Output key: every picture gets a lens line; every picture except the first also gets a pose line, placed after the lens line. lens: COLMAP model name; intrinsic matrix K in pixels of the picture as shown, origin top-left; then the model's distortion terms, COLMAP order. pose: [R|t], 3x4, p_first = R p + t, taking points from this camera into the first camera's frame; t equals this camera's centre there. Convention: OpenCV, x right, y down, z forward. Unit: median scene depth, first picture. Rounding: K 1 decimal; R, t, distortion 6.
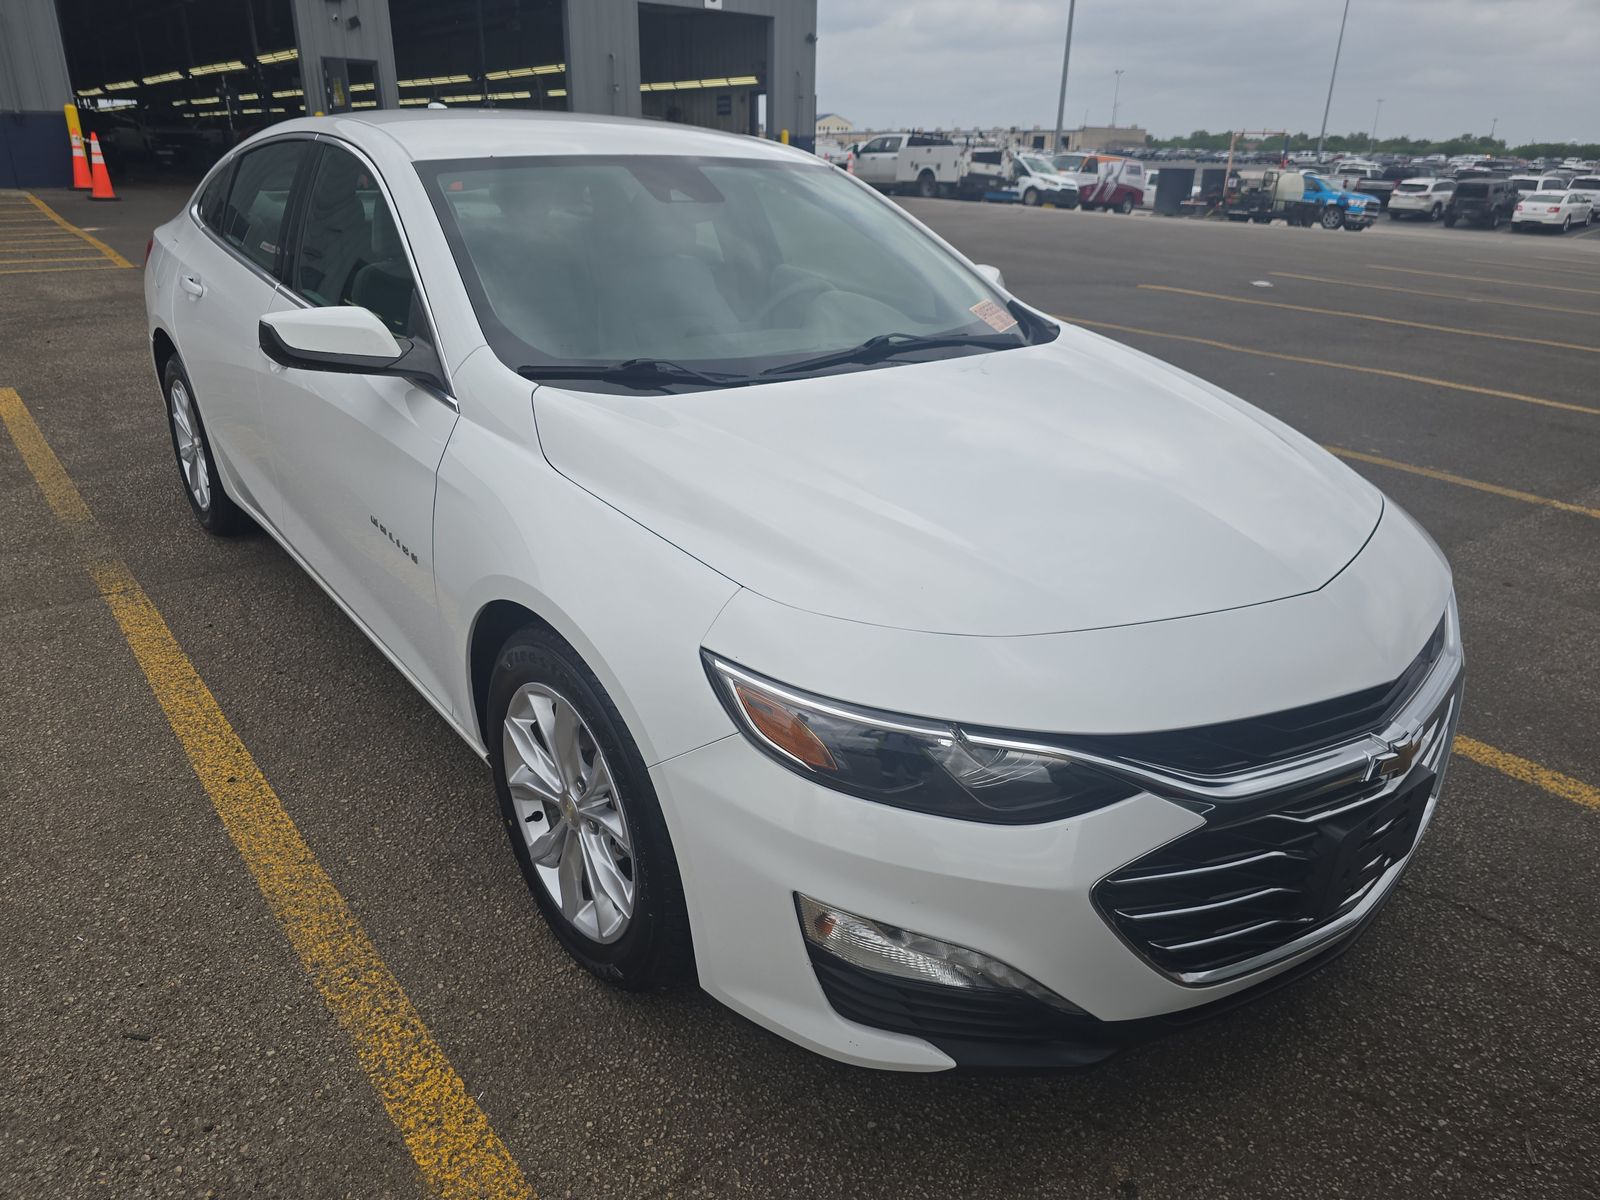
lens RADIAL K [[1084.3, 0, 806.6], [0, 1084.3, 601.6], [0, 0, 1]] dist [0.045543, -0.047802]
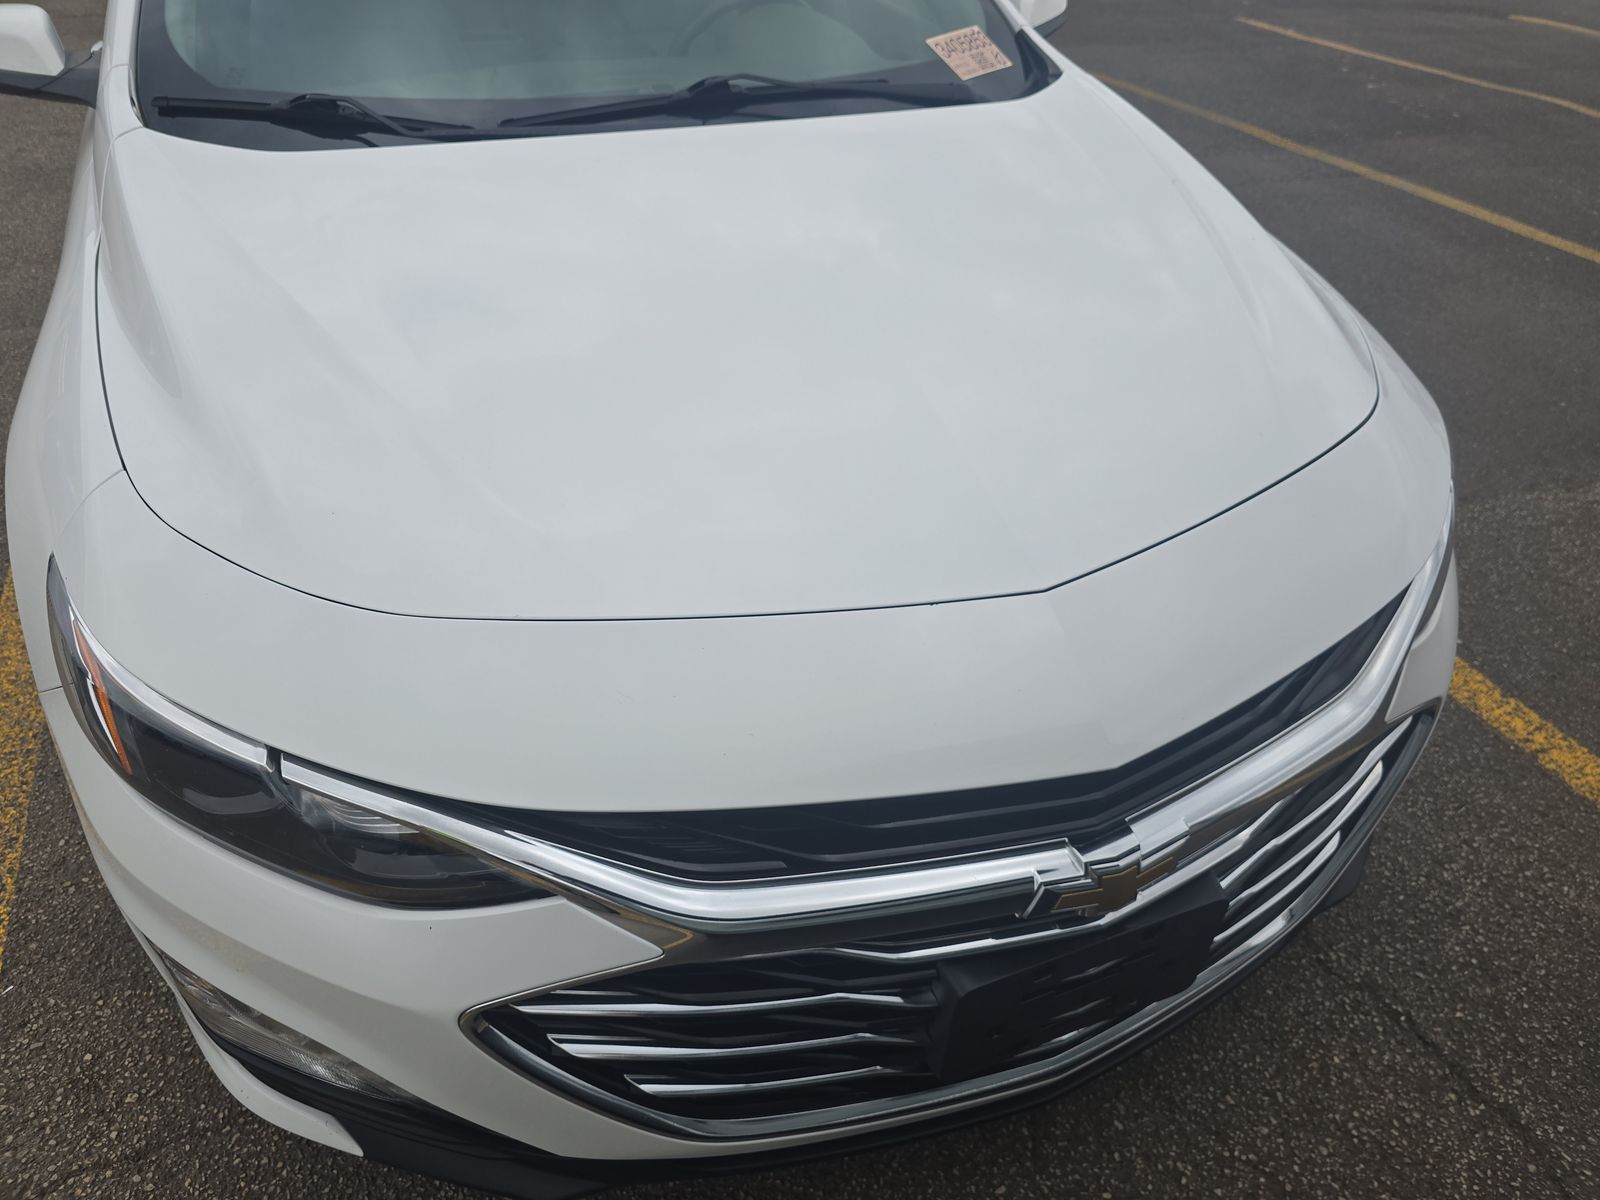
lens RADIAL K [[1084.3, 0, 806.6], [0, 1084.3, 601.6], [0, 0, 1]] dist [0.045543, -0.047802]
pose [[0.960288, 0.162652, -0.226698, 0.390979], [-0.107955, 0.965819, 0.235666, -0.105621], [0.257281, -0.201834, 0.945024, 0.333018]]
